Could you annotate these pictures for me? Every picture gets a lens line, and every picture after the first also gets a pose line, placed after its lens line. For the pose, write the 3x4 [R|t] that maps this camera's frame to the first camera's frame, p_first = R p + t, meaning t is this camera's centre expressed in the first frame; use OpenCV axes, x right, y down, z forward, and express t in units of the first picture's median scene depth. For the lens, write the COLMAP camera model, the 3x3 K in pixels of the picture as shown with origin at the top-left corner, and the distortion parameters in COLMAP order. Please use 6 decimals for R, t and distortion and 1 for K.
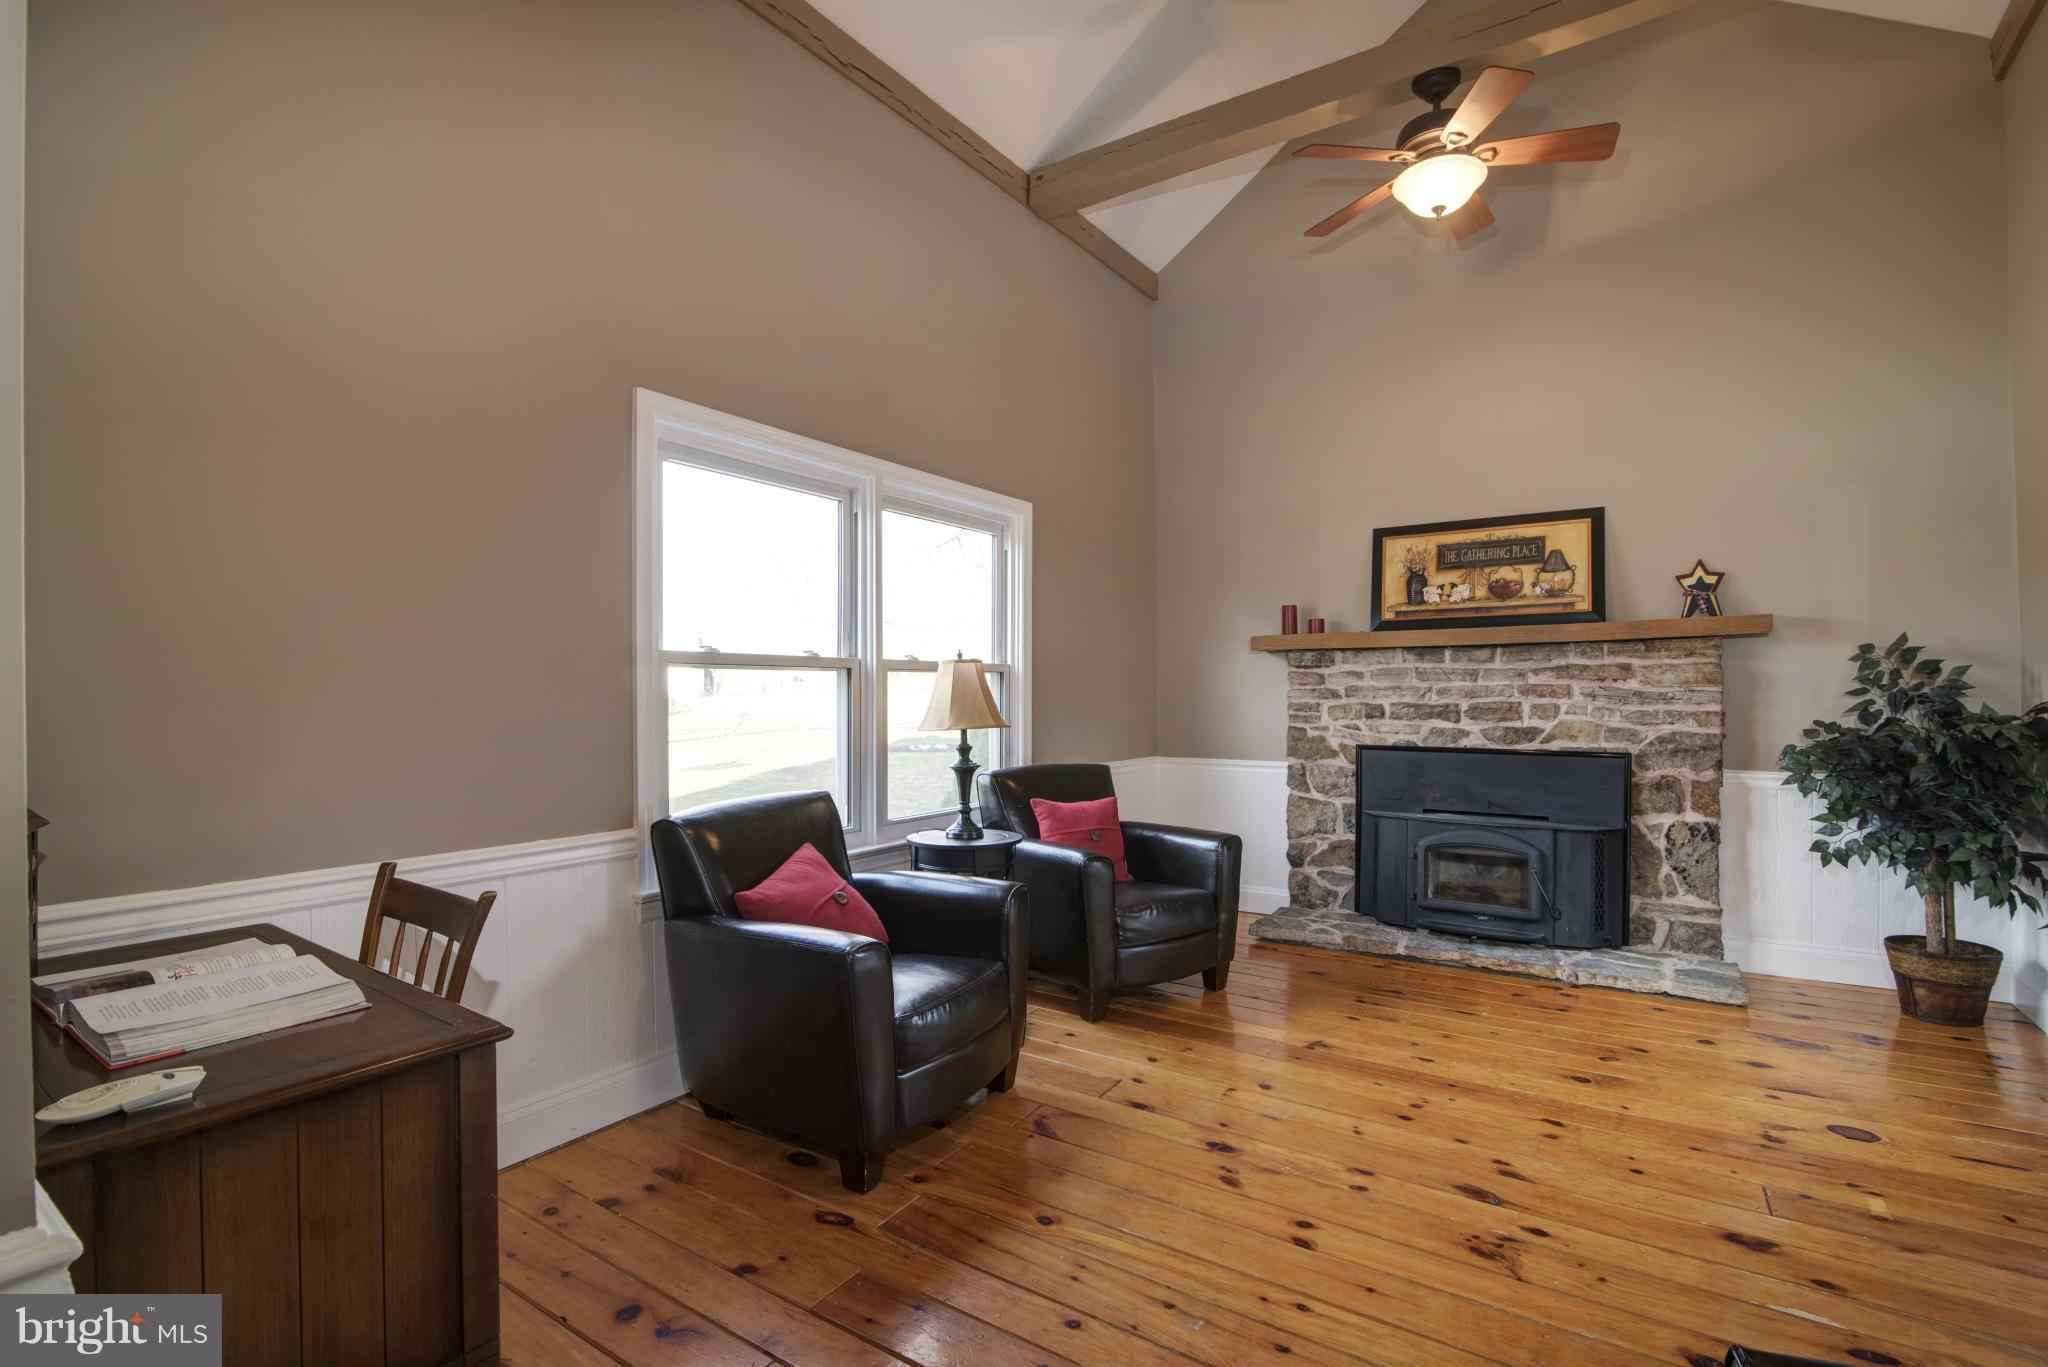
lens RADIAL K [[933.1, 0, 1021.3], [0, 933.1, 689.8], [0, 0, 1]] dist [-0.017517, 0.000777]
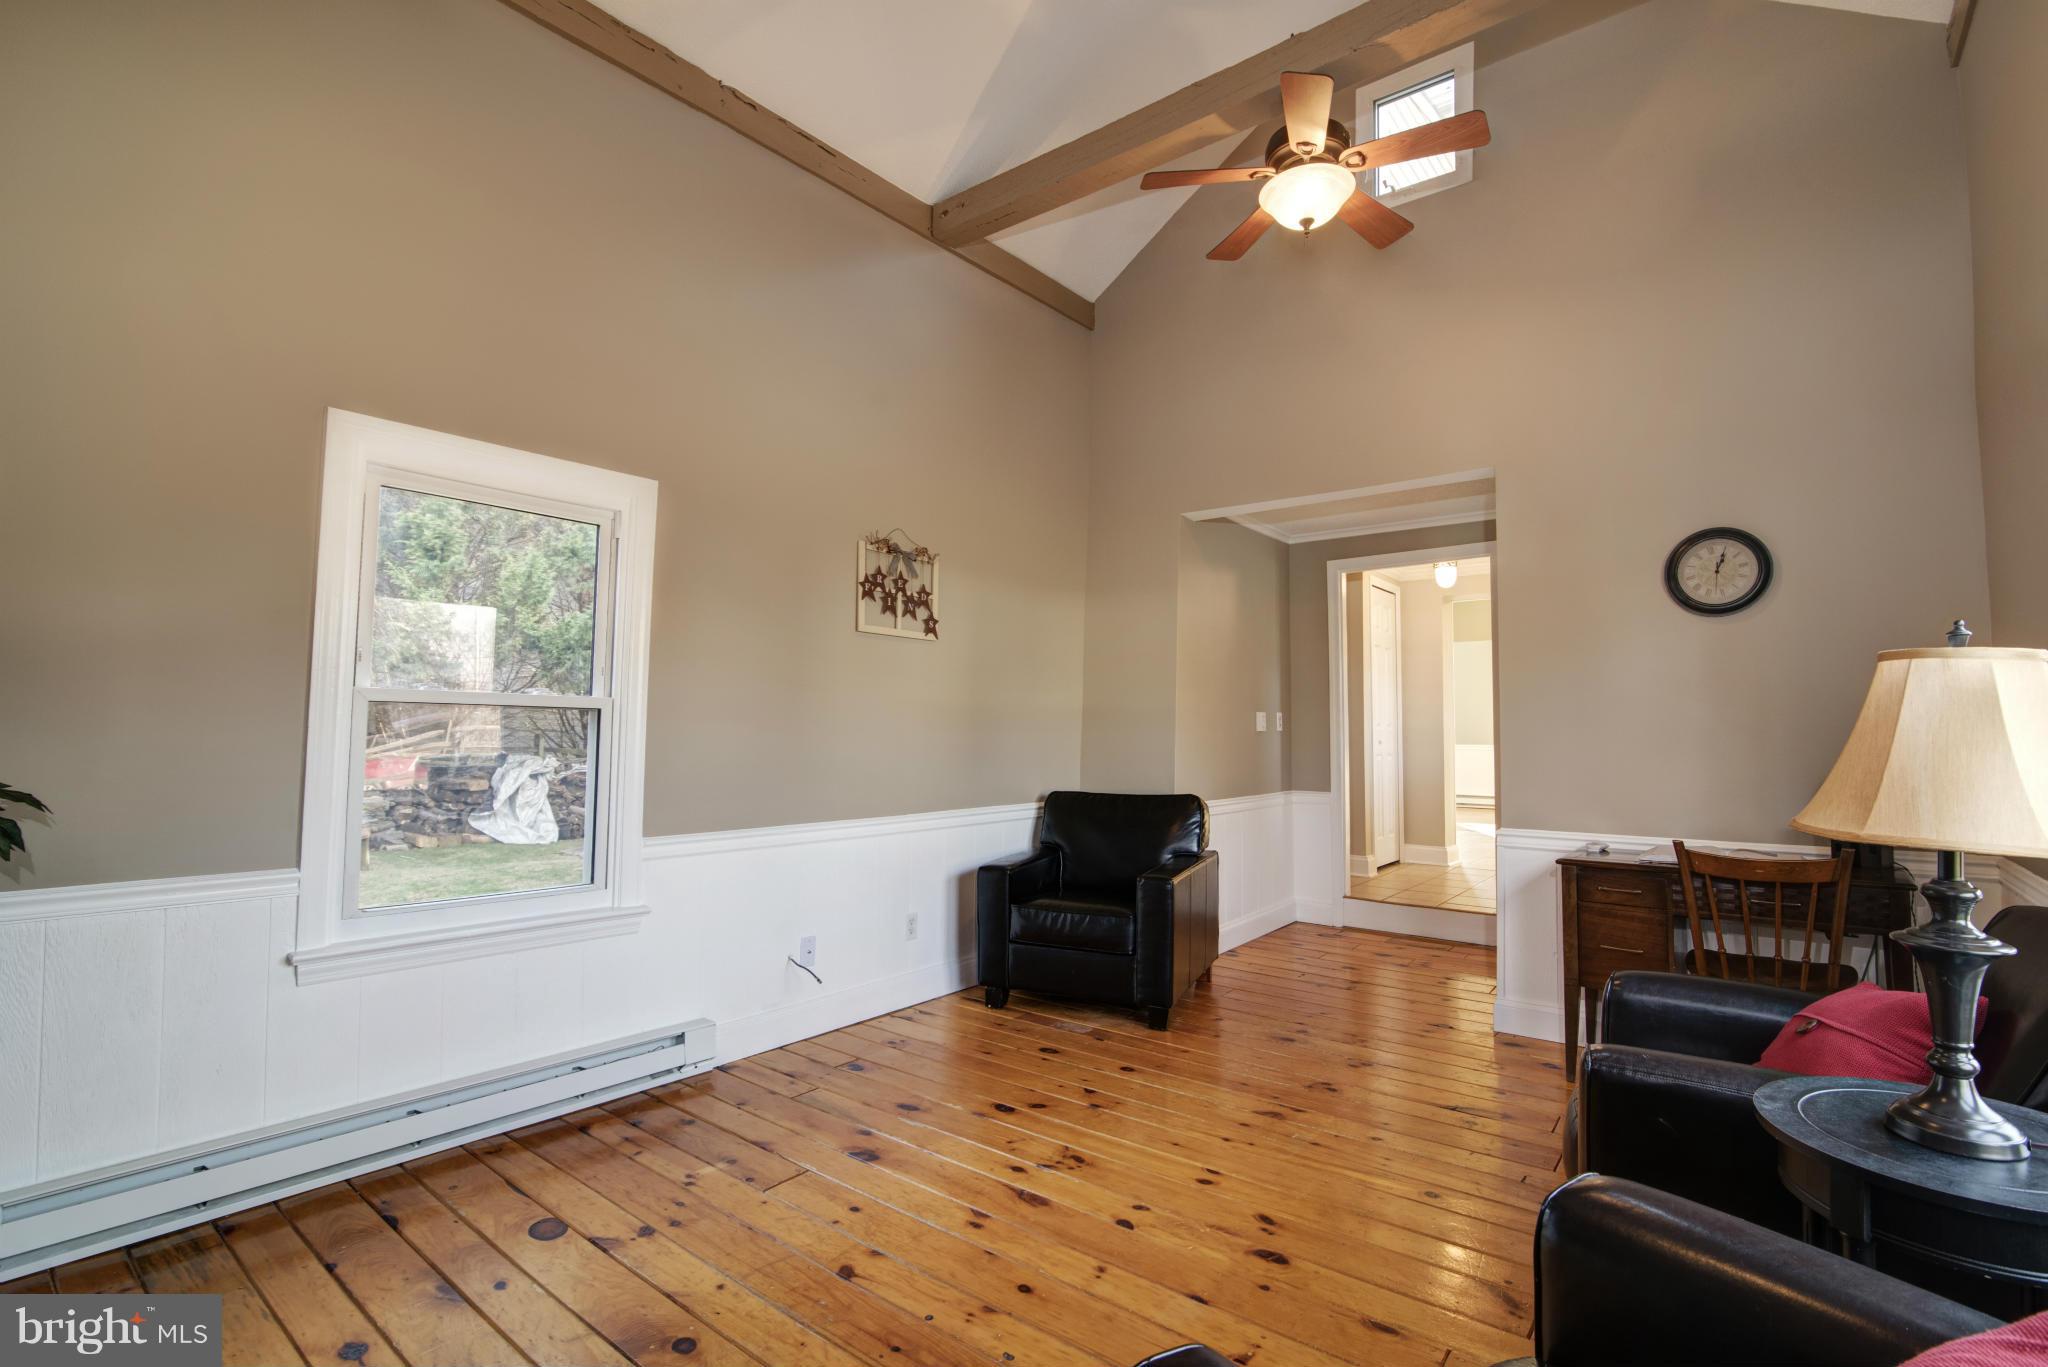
lens RADIAL K [[933.1, 0, 1021.3], [0, 933.1, 689.8], [0, 0, 1]] dist [-0.017517, 0.000777]
pose [[-0.995864, 0.007923, 0.090508, 0.364740], [0.003705, 0.998903, -0.046681, -0.000559], [-0.090778, -0.046153, -0.994801, 1.905596]]
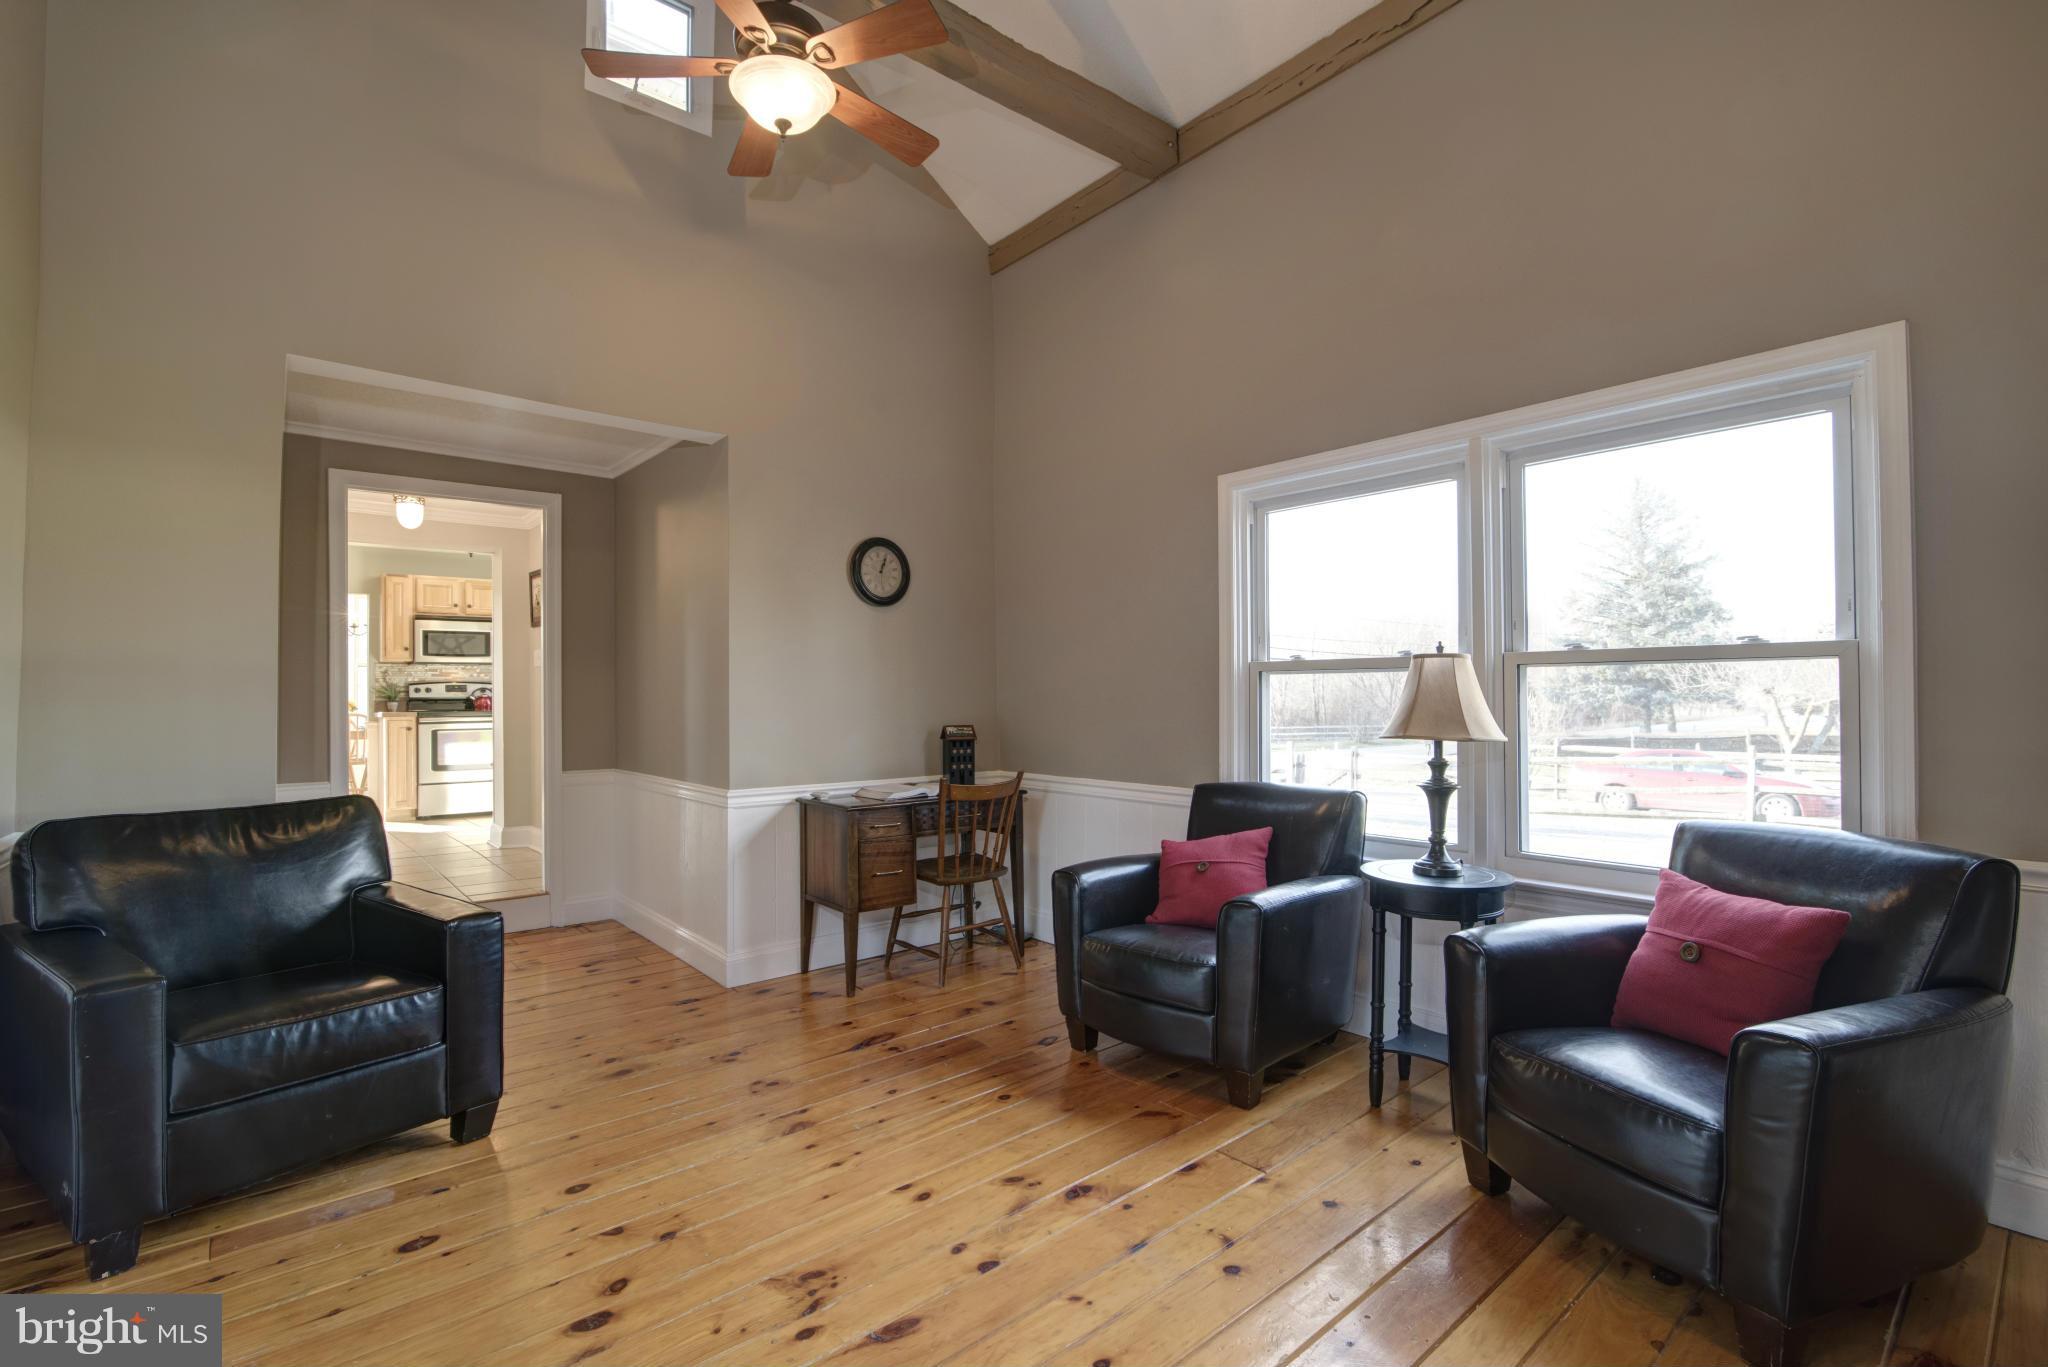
lens RADIAL K [[933.1, 0, 1021.3], [0, 933.1, 689.8], [0, 0, 1]] dist [-0.017517, 0.000777]
pose [[-0.273391, 0.001369, -0.961902, 1.111286], [0.008973, 0.999959, -0.001127, -0.005079], [0.961861, -0.008939, -0.273392, 1.197254]]
